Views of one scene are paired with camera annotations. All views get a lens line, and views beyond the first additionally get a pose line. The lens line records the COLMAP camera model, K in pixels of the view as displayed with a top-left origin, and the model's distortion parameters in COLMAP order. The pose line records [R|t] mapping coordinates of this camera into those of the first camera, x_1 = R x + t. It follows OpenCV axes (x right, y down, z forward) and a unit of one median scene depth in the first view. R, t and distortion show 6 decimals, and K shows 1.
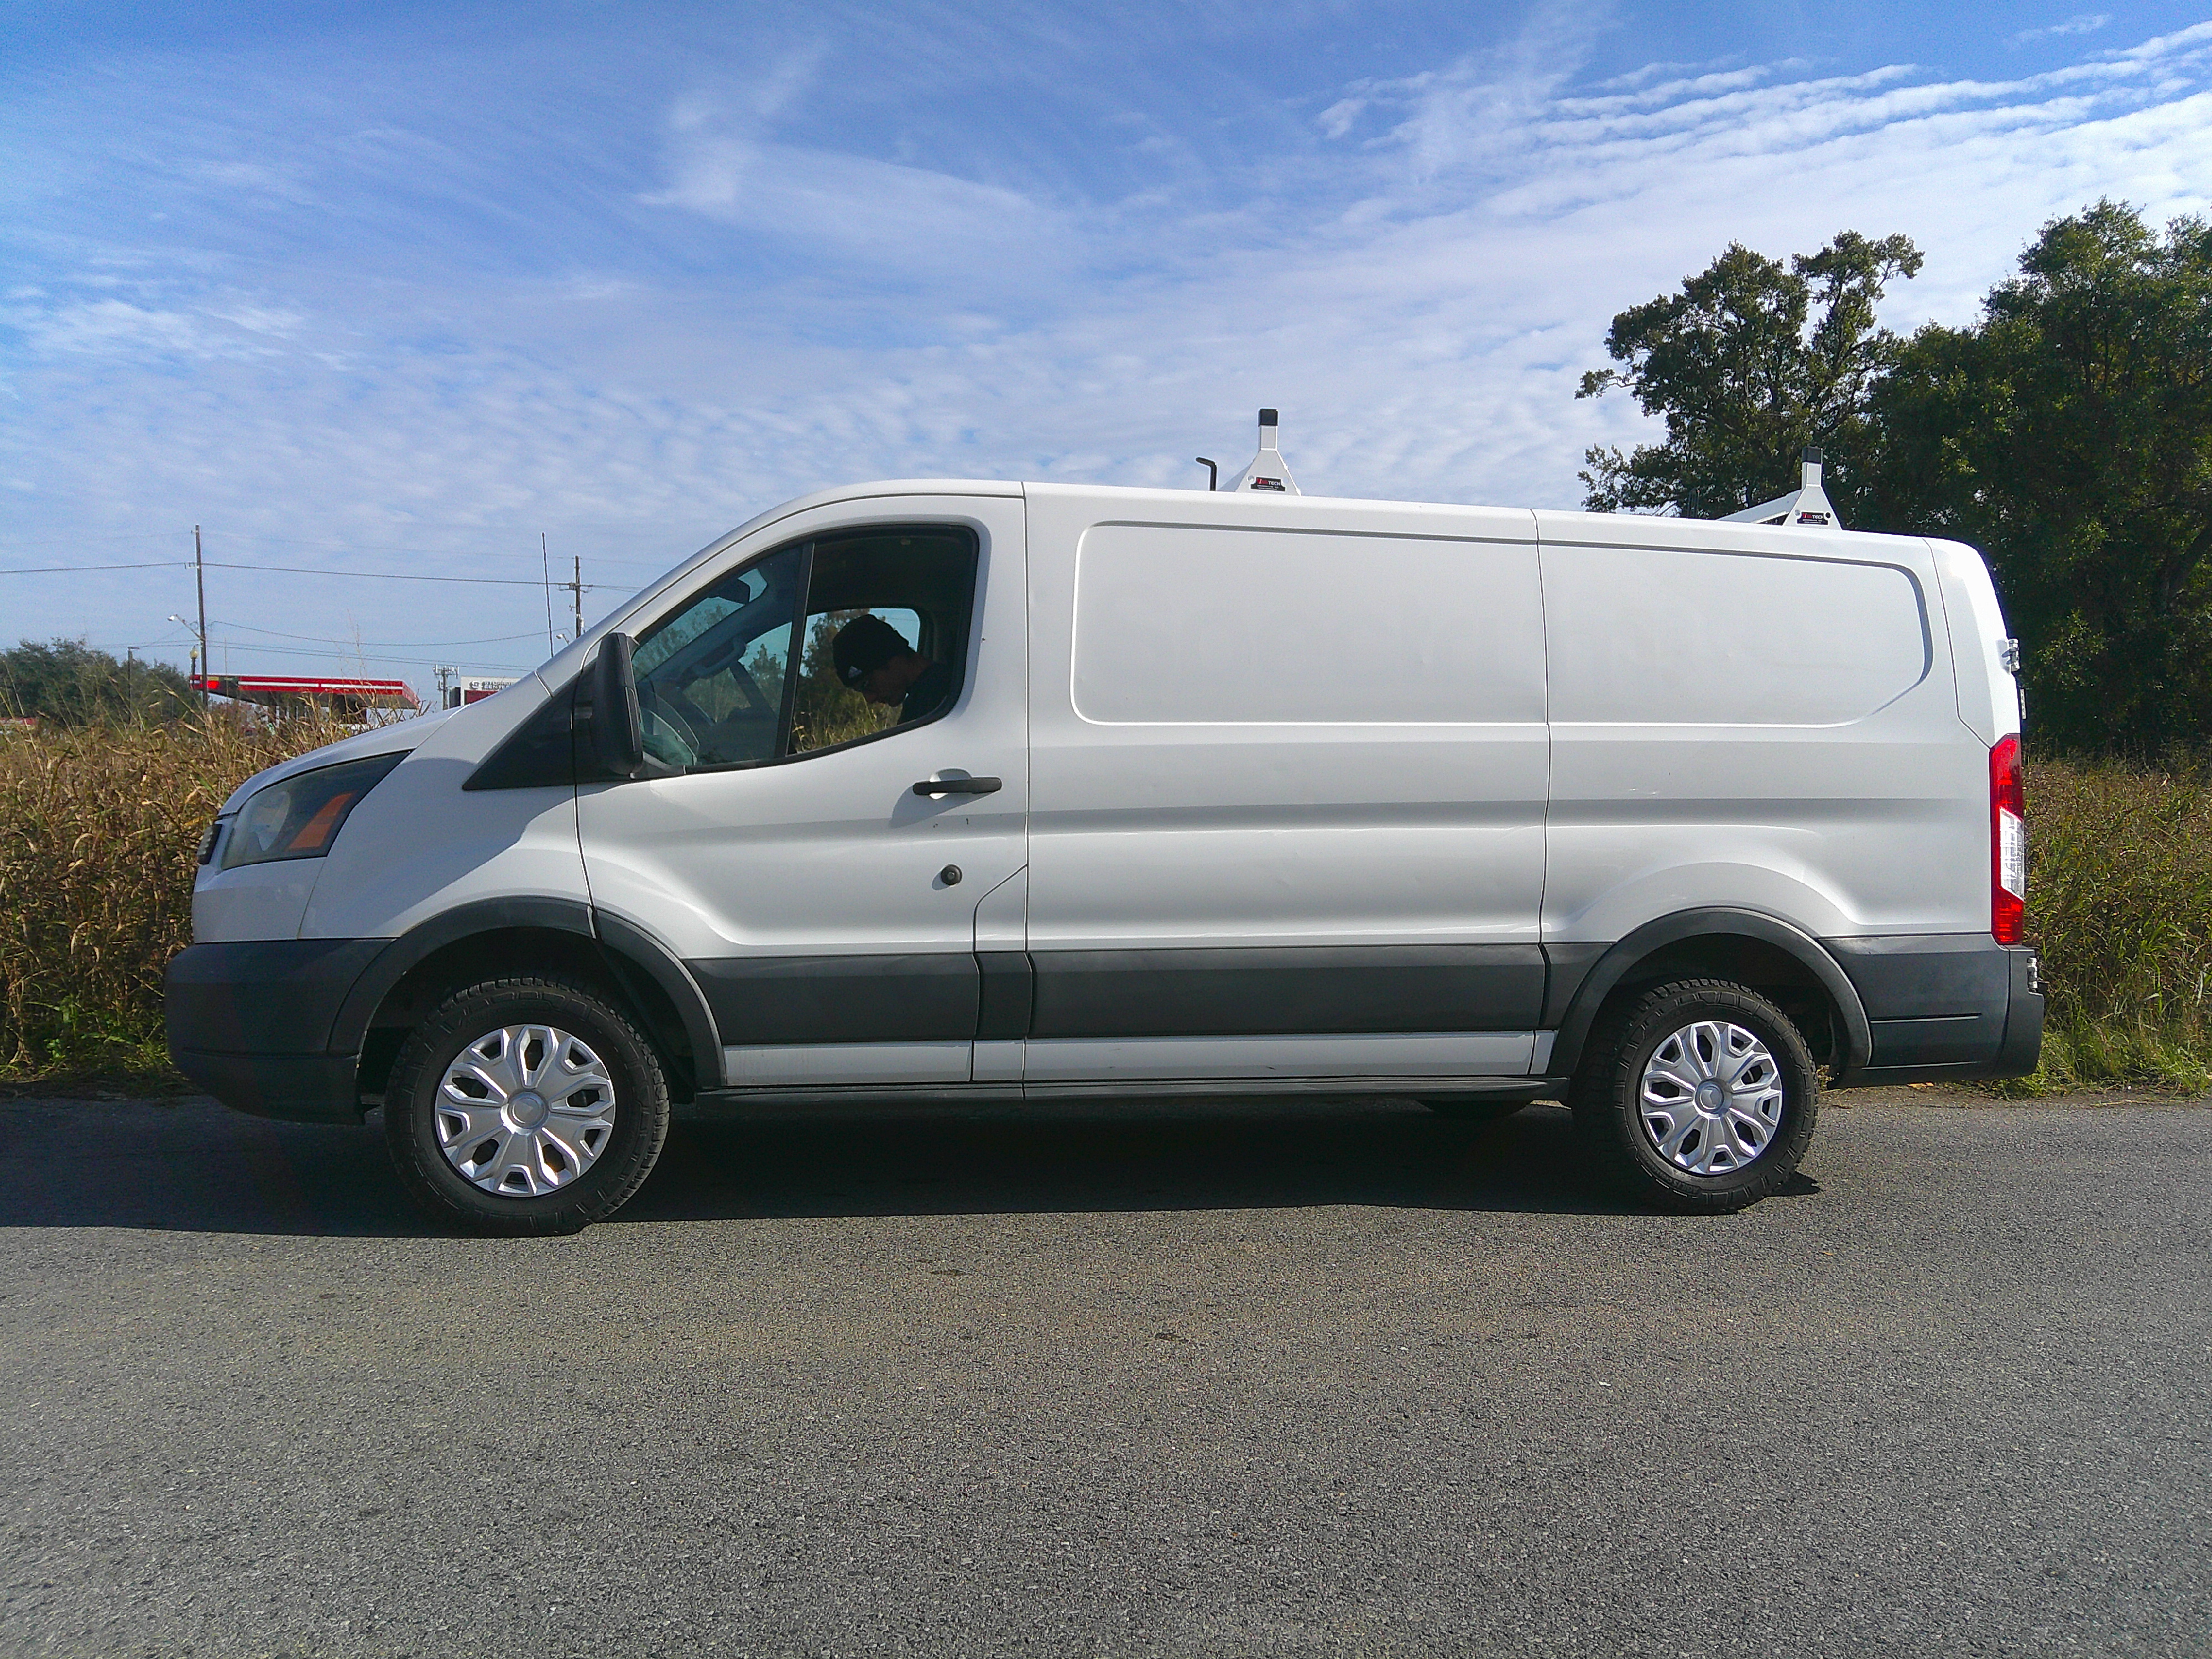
lens RADIAL K [[1860.6, 0, 1040.6], [0, 1860.6, 798.9], [0, 0, 1]] dist [0.105758, -0.170128]
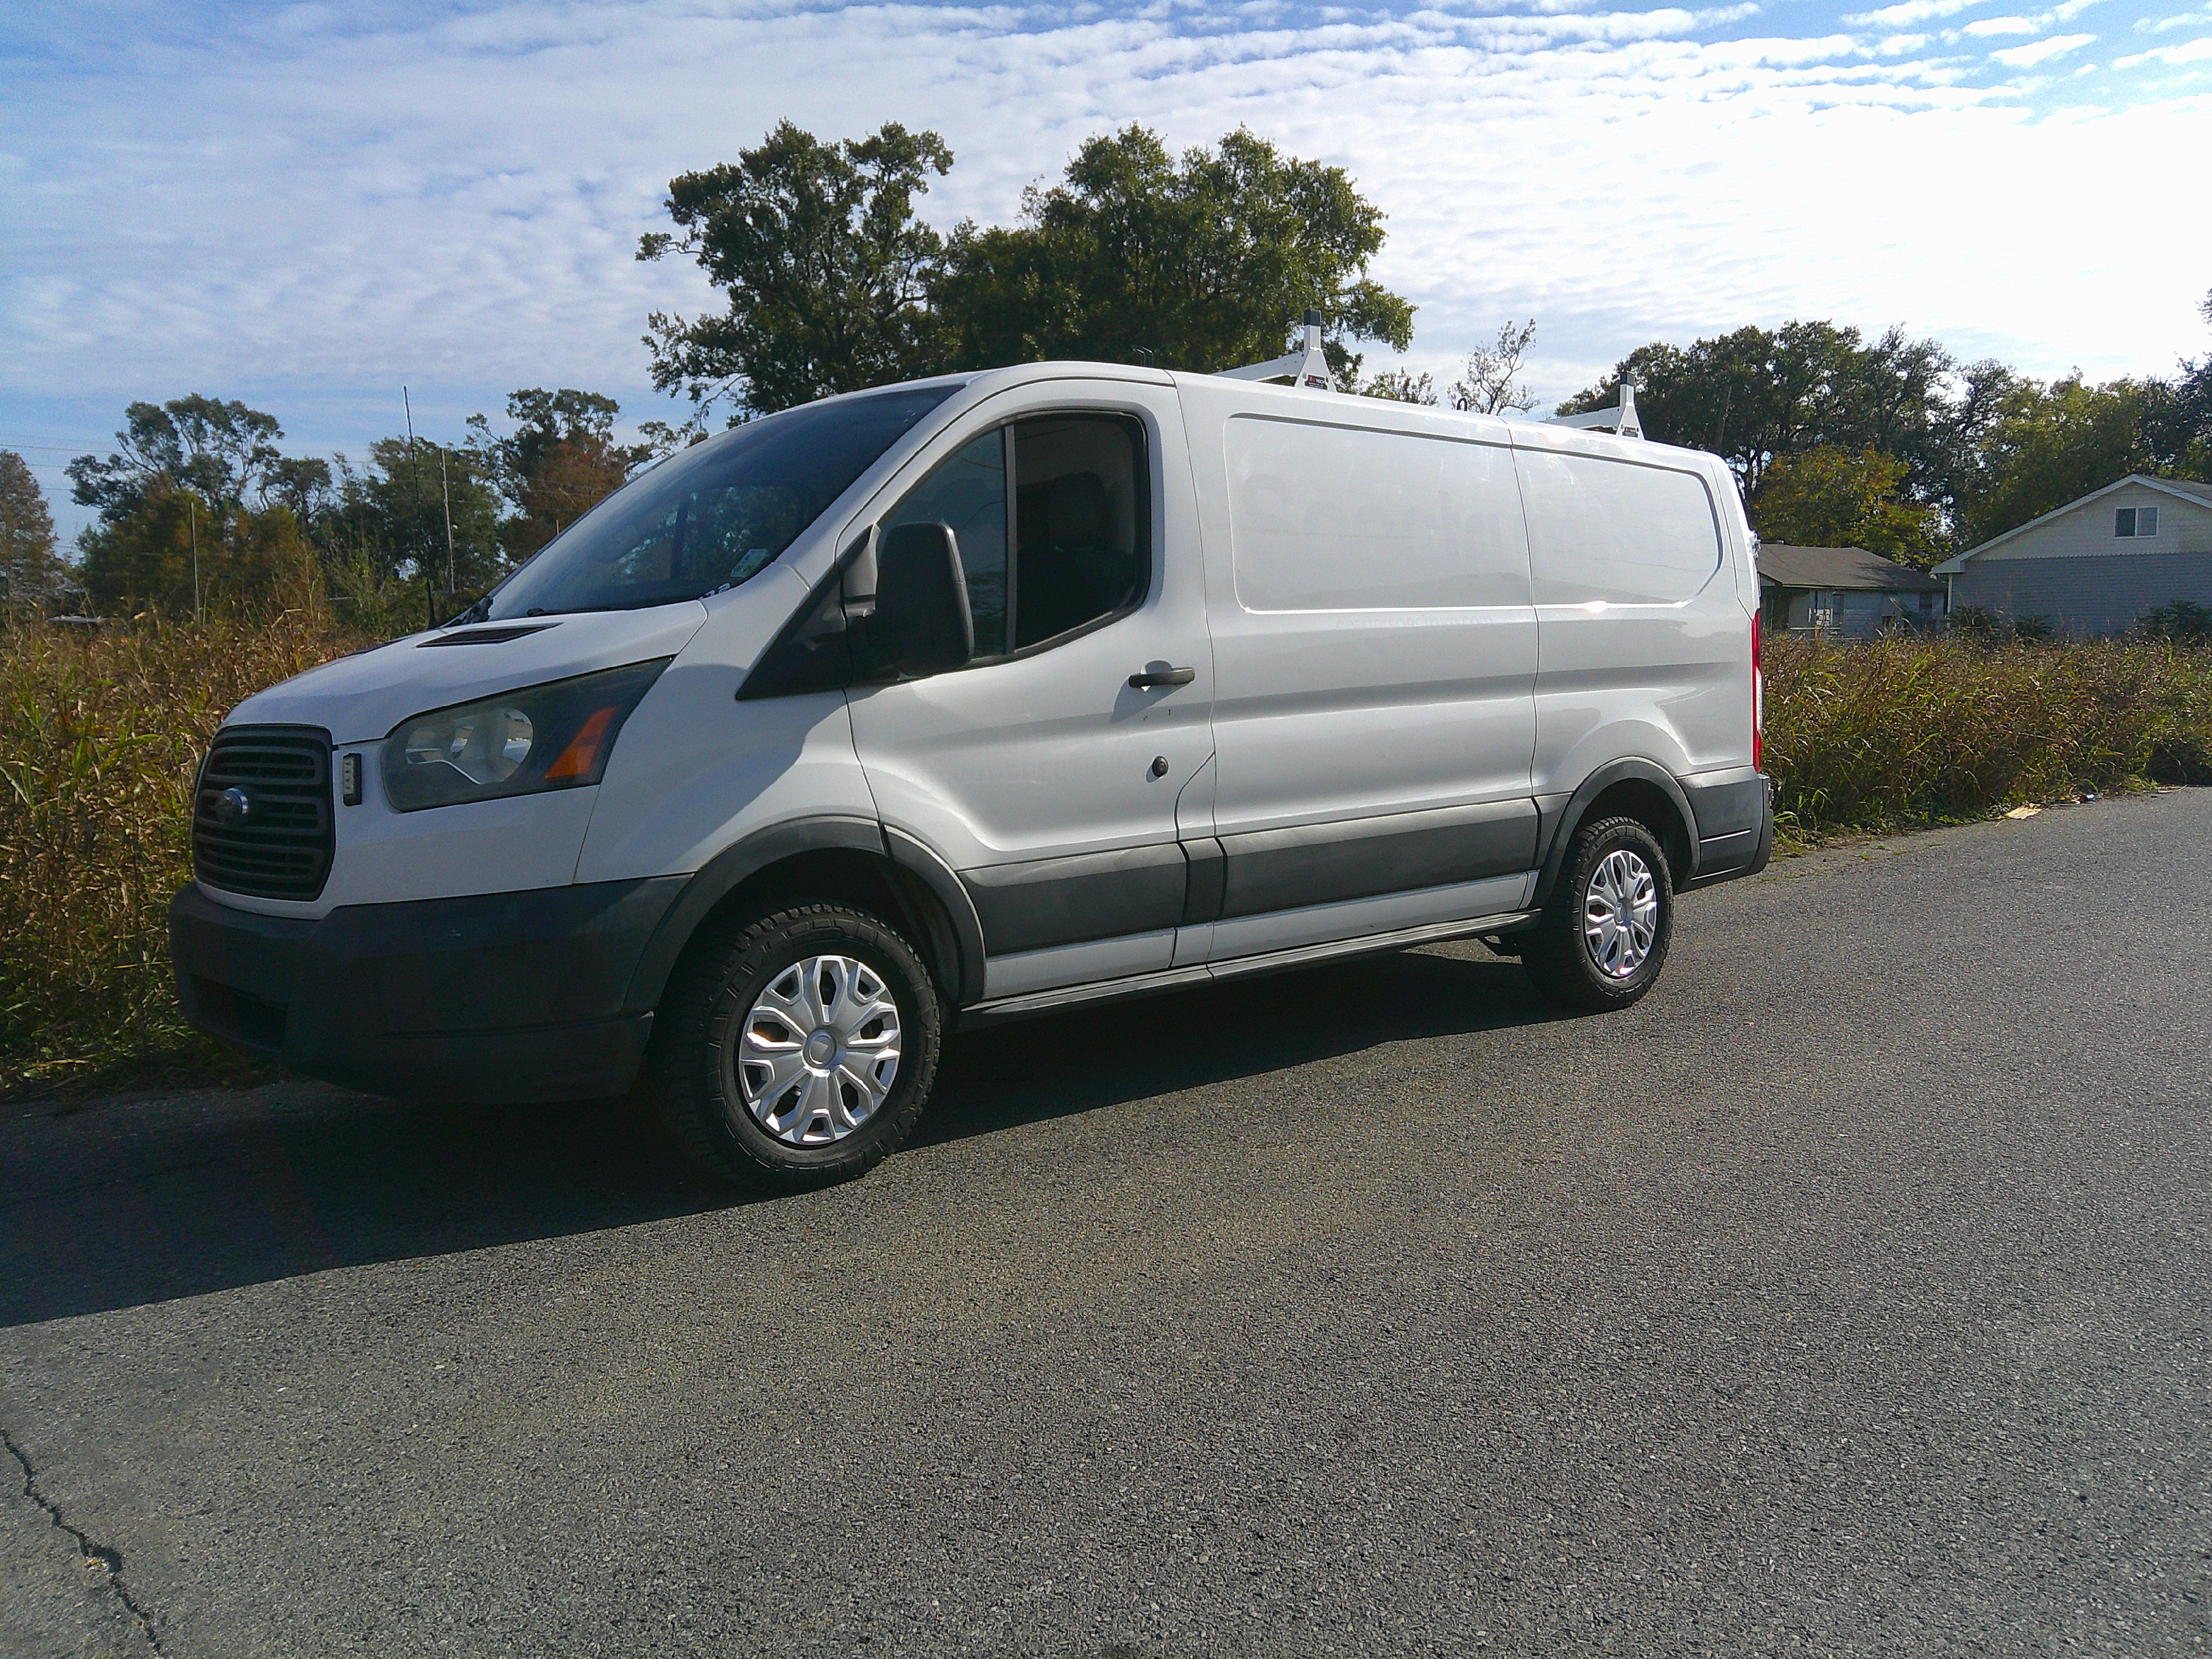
lens RADIAL K [[1864.4, 0, 1161.0], [0, 1864.4, 816.6], [0, 0, 1]] dist [0.094168, -0.150476]
pose [[0.848478, -0.070820, 0.524471, -0.502152], [0.029730, 0.995819, 0.086369, -0.016710], [-0.528395, -0.057690, 0.847036, 0.126524]]
